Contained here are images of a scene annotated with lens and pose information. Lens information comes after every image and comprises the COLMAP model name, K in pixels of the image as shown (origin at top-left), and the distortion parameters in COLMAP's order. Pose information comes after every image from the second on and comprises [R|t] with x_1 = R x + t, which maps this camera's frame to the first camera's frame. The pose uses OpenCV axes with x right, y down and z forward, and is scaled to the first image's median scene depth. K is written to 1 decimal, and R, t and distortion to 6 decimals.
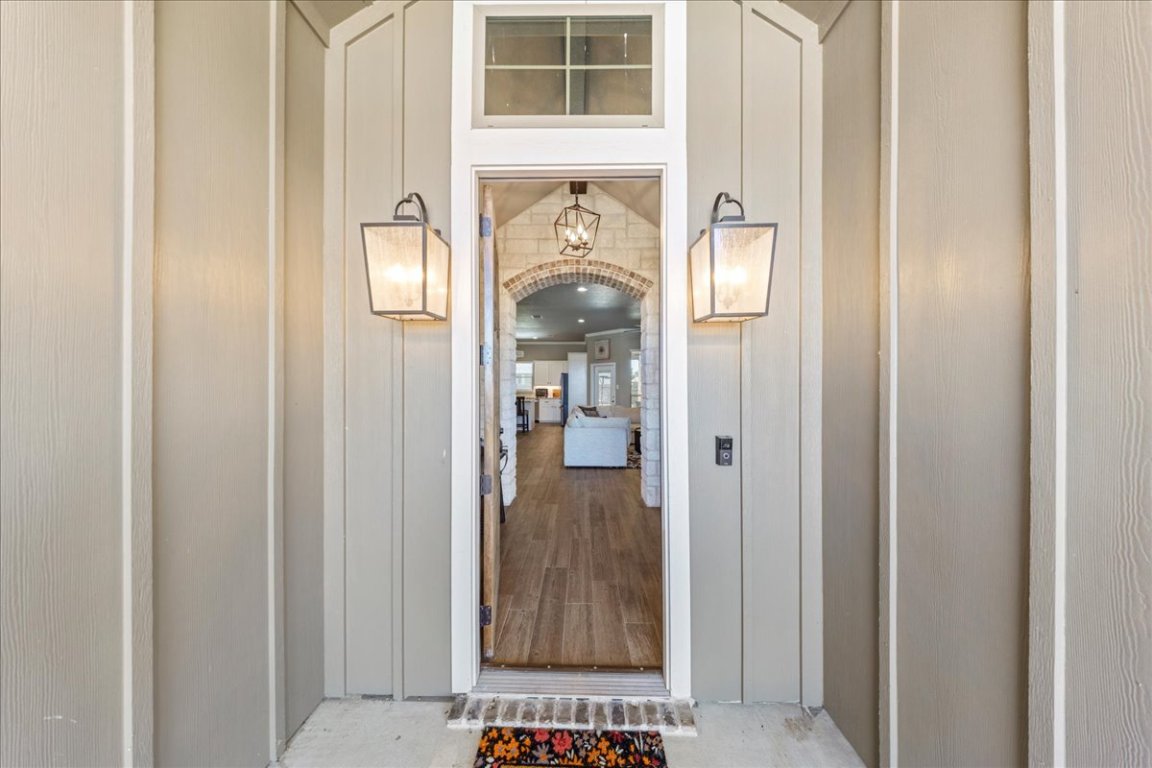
lens RADIAL K [[553.6, 0, 573.6], [0, 553.6, 381.5], [0, 0, 1]] dist [0.000906, -0.000222]
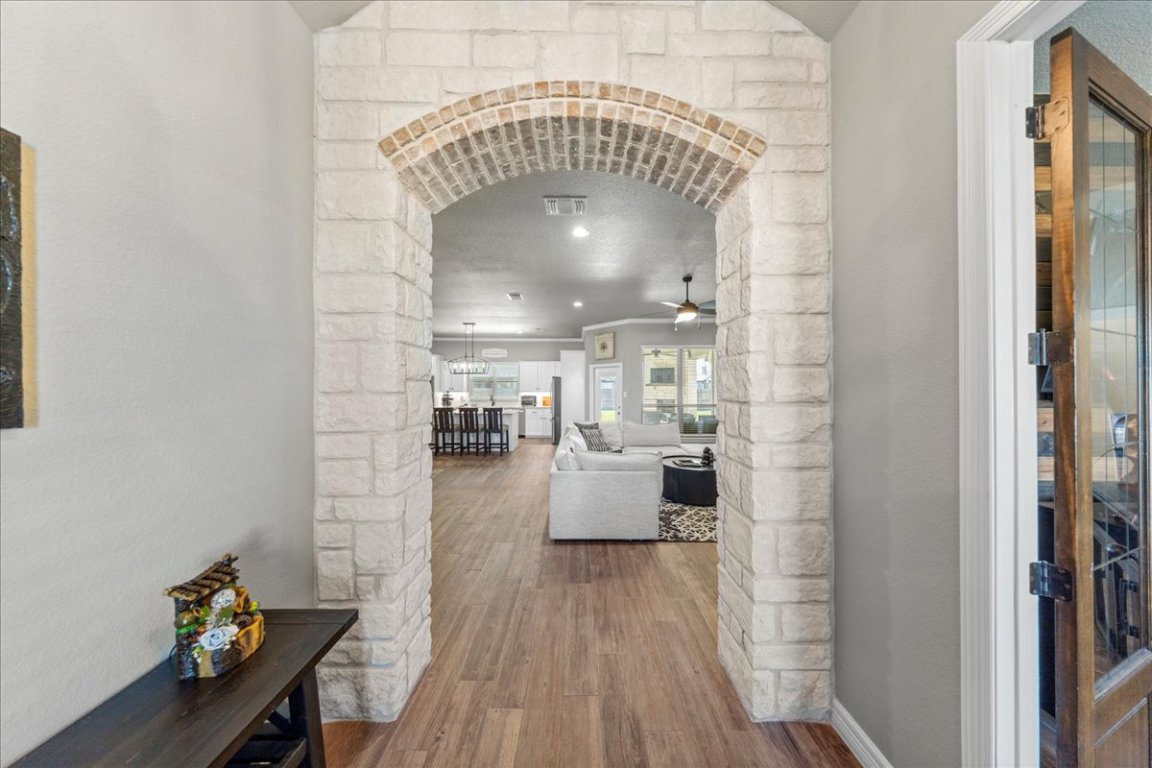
lens RADIAL K [[553.6, 0, 577.0], [0, 553.6, 384.9], [0, 0, 1]] dist [0.000906, -0.000222]
pose [[0.999895, 0.000113, 0.014495, 0.002293], [-0.000109, 1.000000, -0.000271, -0.004247], [-0.014495, 0.000269, 0.999895, 0.296235]]
